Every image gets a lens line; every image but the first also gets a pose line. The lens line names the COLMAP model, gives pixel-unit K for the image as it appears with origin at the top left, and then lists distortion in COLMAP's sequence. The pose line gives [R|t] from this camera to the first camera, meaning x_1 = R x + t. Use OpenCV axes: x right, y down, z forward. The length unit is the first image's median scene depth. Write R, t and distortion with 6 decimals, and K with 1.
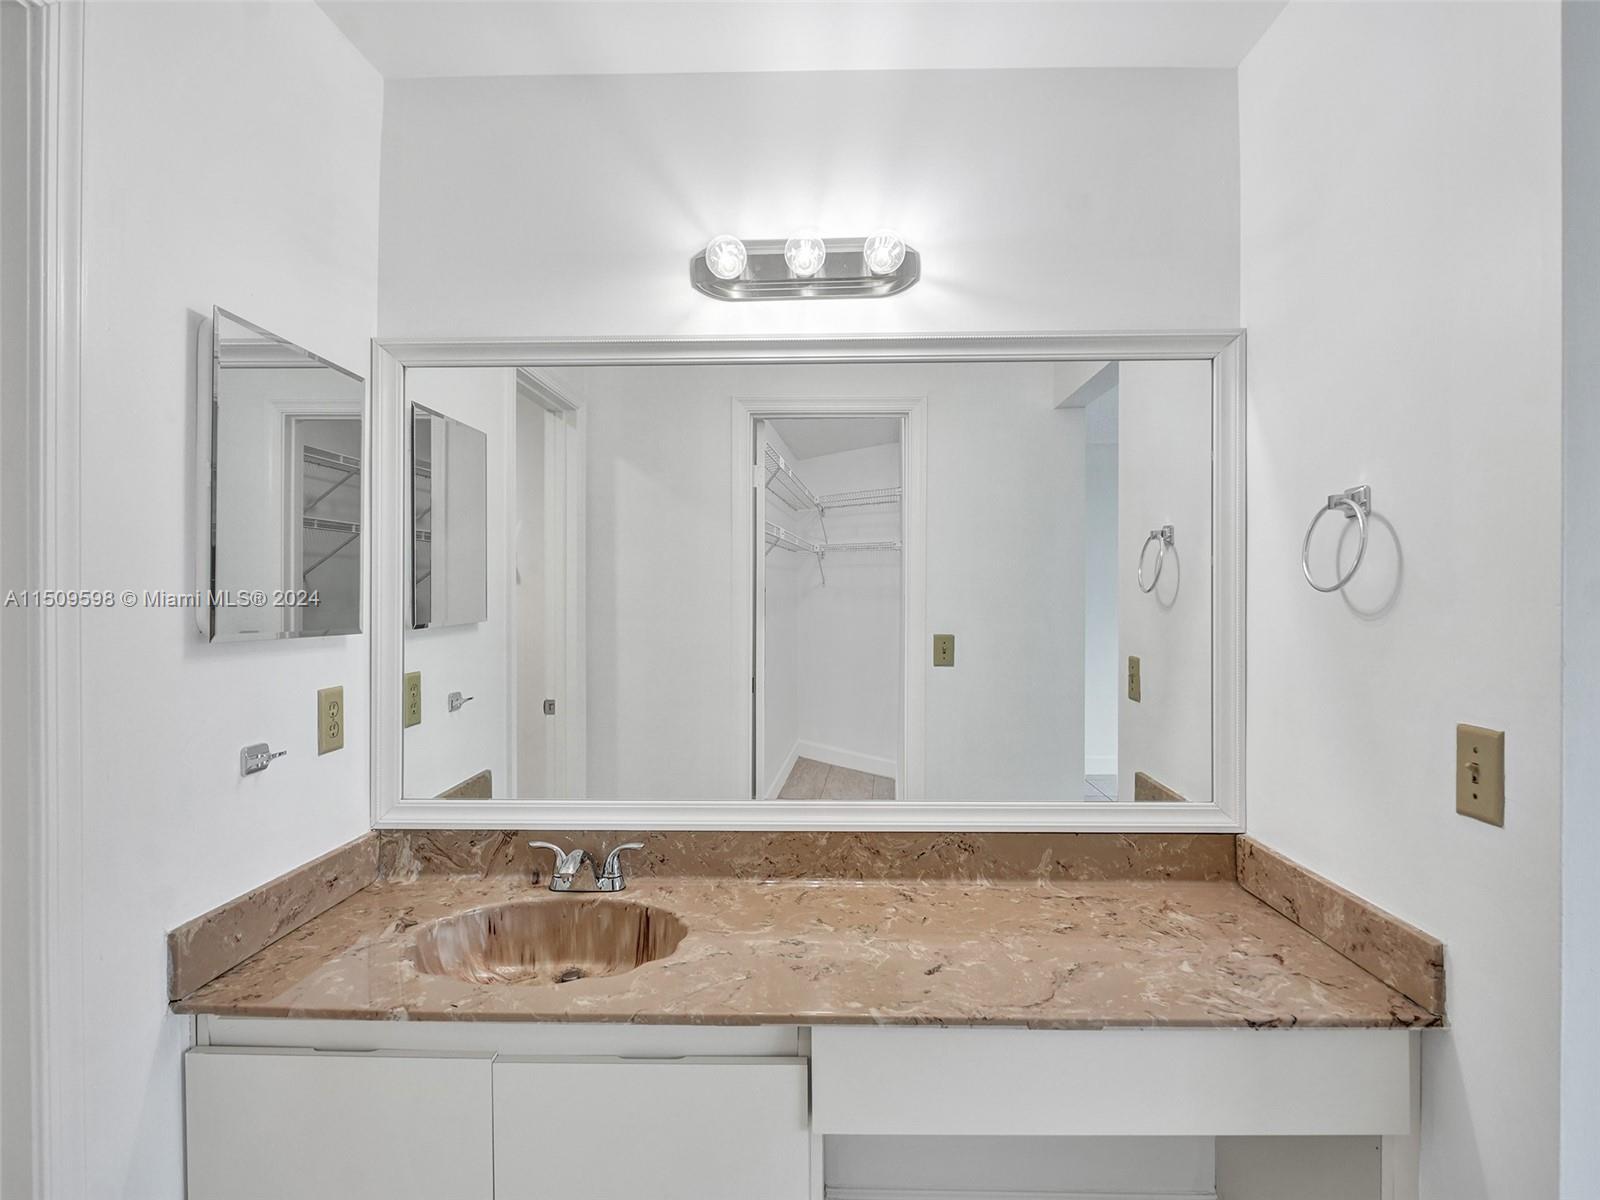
lens RADIAL K [[817.3, 0, 799.5], [0, 817.3, 605.3], [0, 0, 1]] dist [-0.007671, -0.000542]
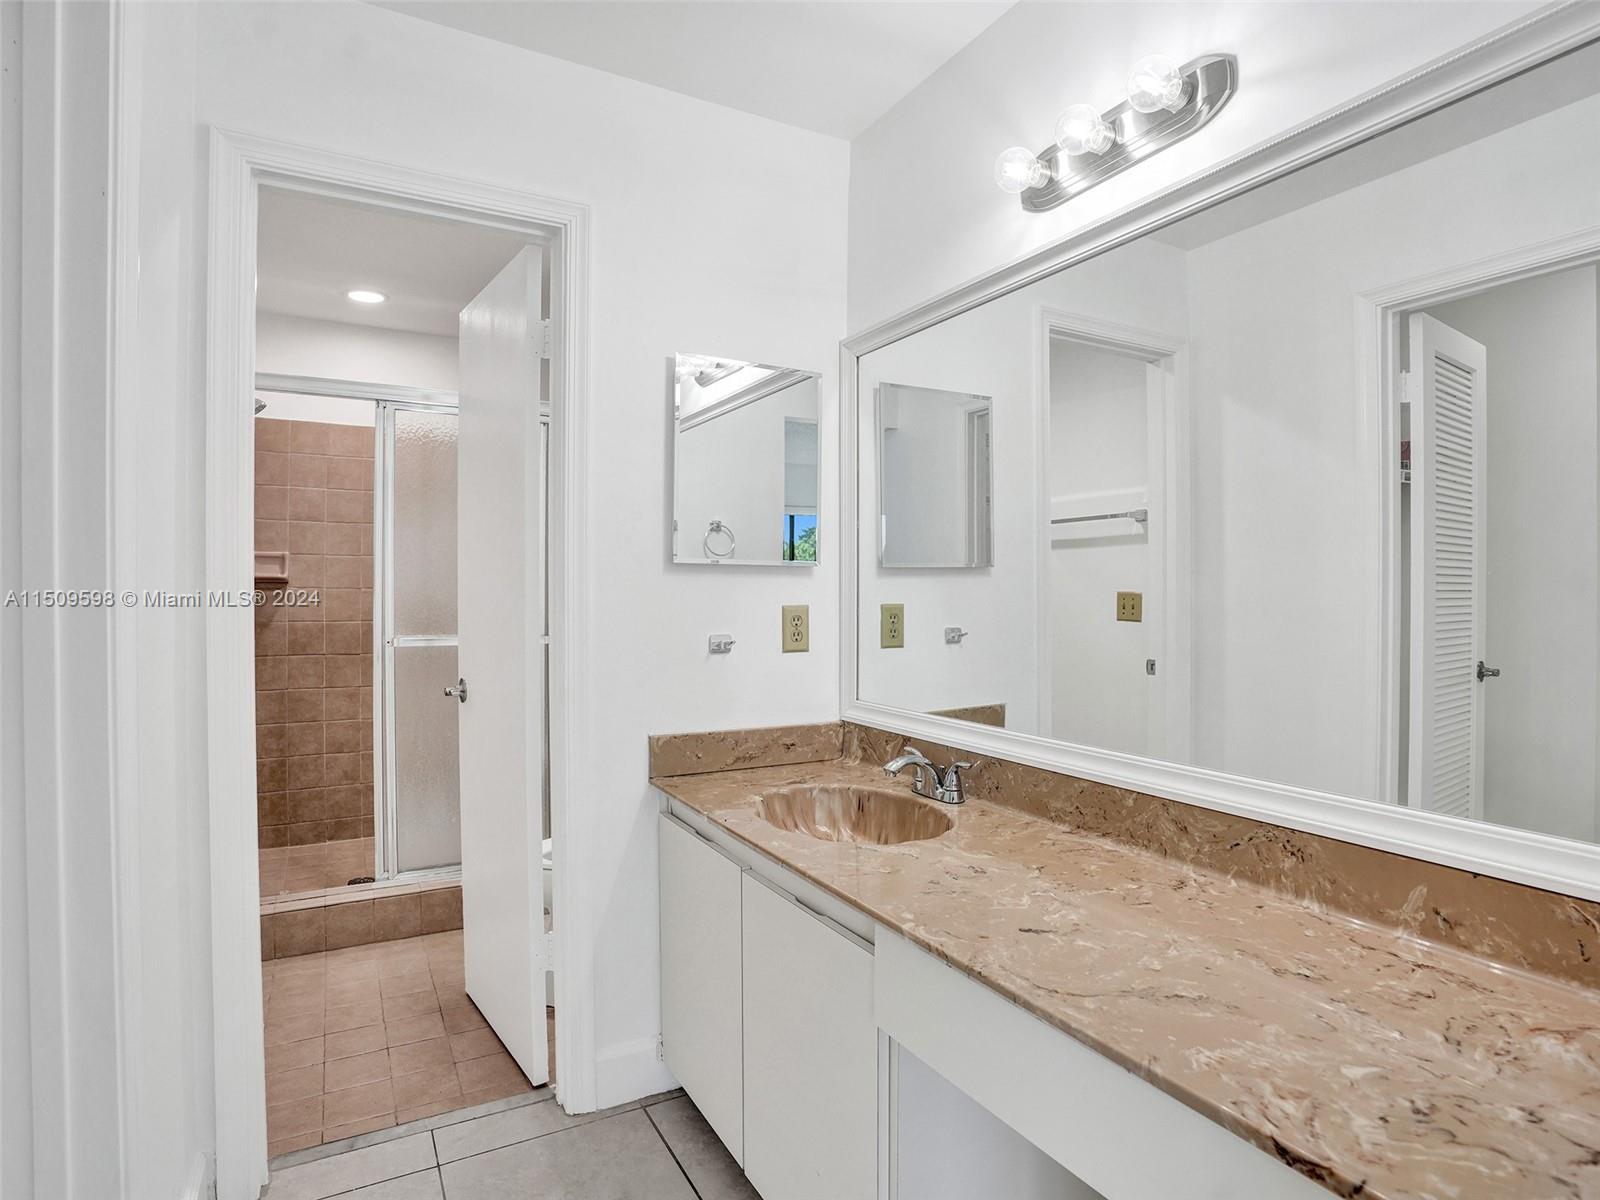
lens RADIAL K [[830.3, 0, 809.2], [0, 830.3, 600.1], [0, 0, 1]] dist [-0.068416, 0.022990]
pose [[0.524542, 0.010362, -0.851322, 0.582807], [-0.006843, 0.999945, 0.007955, 0.075753], [0.851357, 0.001653, 0.524584, 0.271984]]
